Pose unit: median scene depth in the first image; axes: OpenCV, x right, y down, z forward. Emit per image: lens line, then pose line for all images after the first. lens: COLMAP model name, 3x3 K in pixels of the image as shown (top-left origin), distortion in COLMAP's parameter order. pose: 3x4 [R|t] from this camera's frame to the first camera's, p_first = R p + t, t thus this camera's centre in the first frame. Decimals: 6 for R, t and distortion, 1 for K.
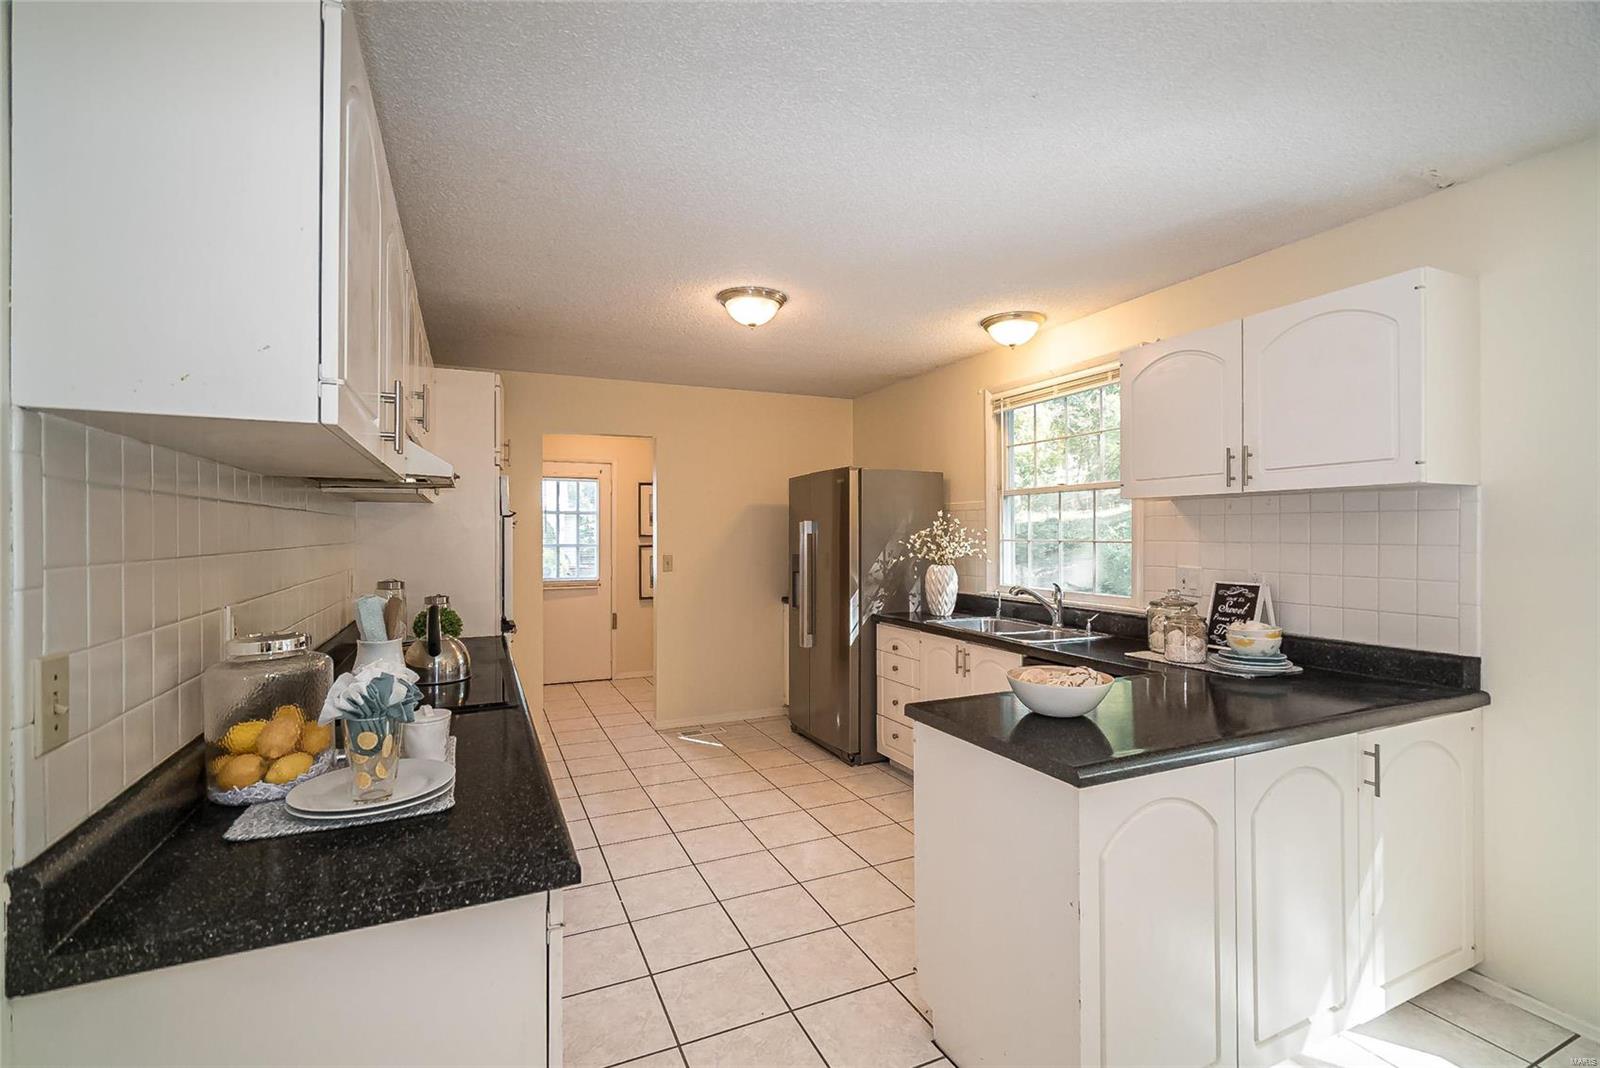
lens RADIAL K [[714.5, 0, 800.7], [0, 714.5, 527.6], [0, 0, 1]] dist [-0.001637, -0.000019]
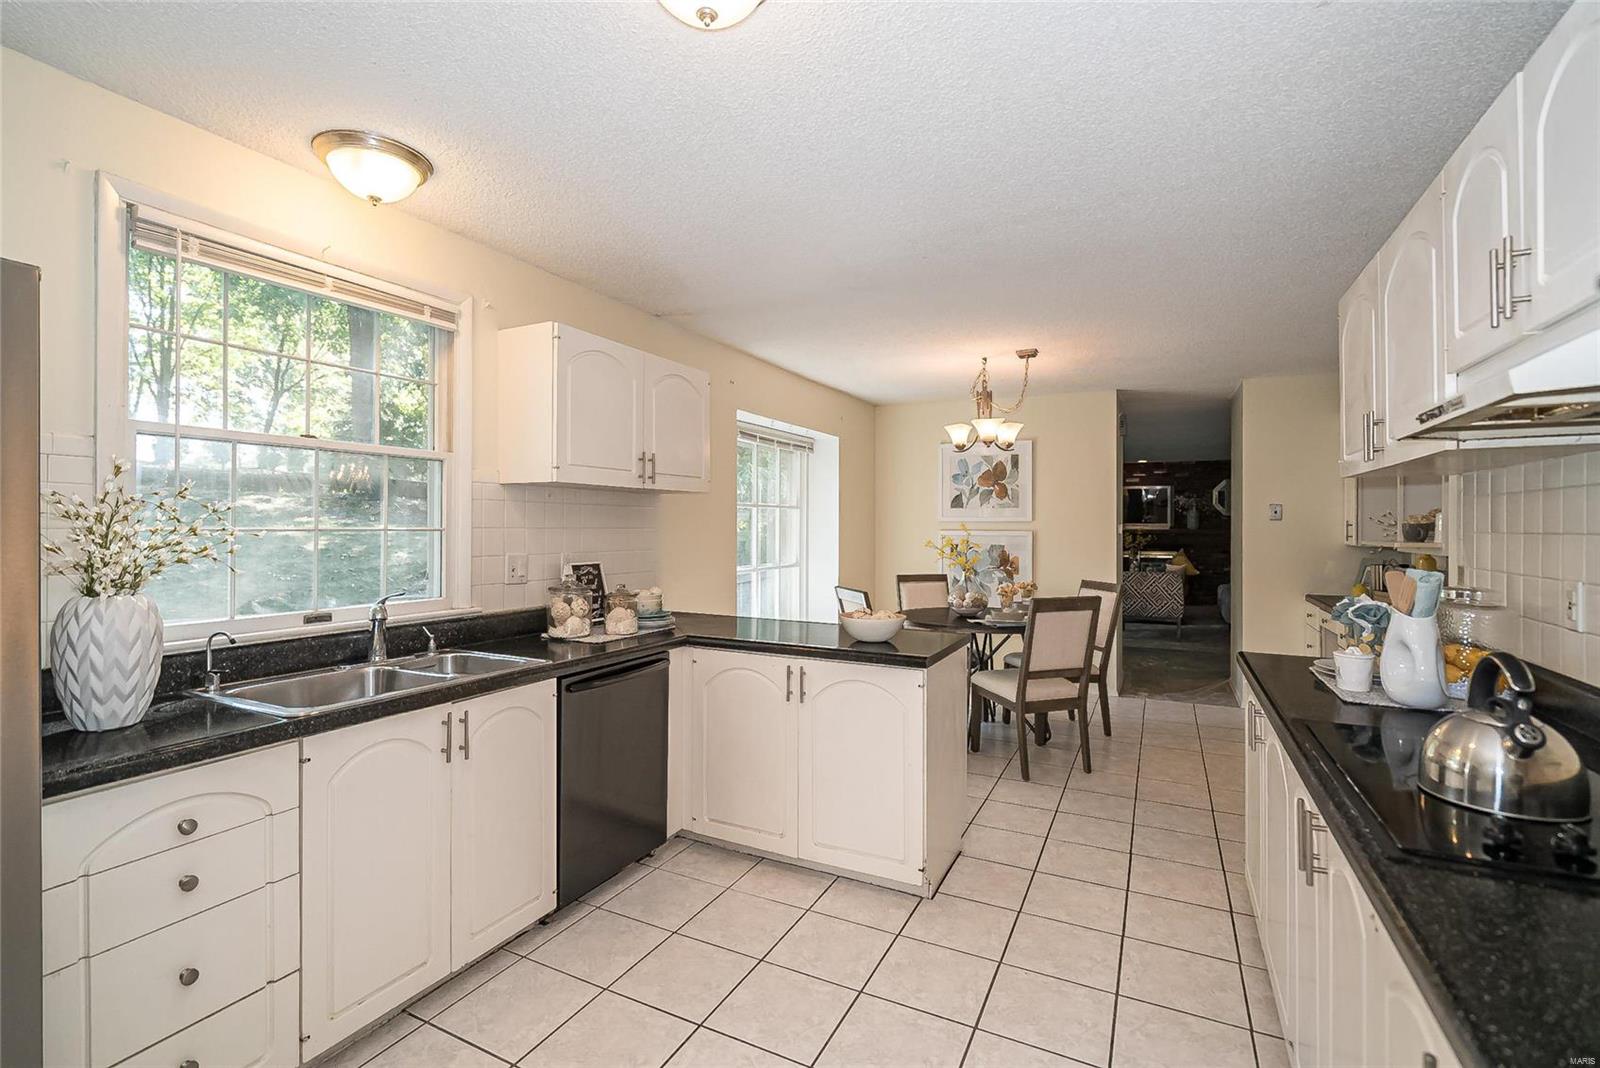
lens RADIAL K [[714.3, 0, 779.5], [0, 714.3, 544.4], [0, 0, 1]] dist [-0.001003, 0.000312]
pose [[-0.615663, -0.014882, 0.787869, -0.474069], [-0.005272, 0.999877, 0.014767, 0.027901], [-0.787992, 0.004937, -0.615666, 1.409634]]
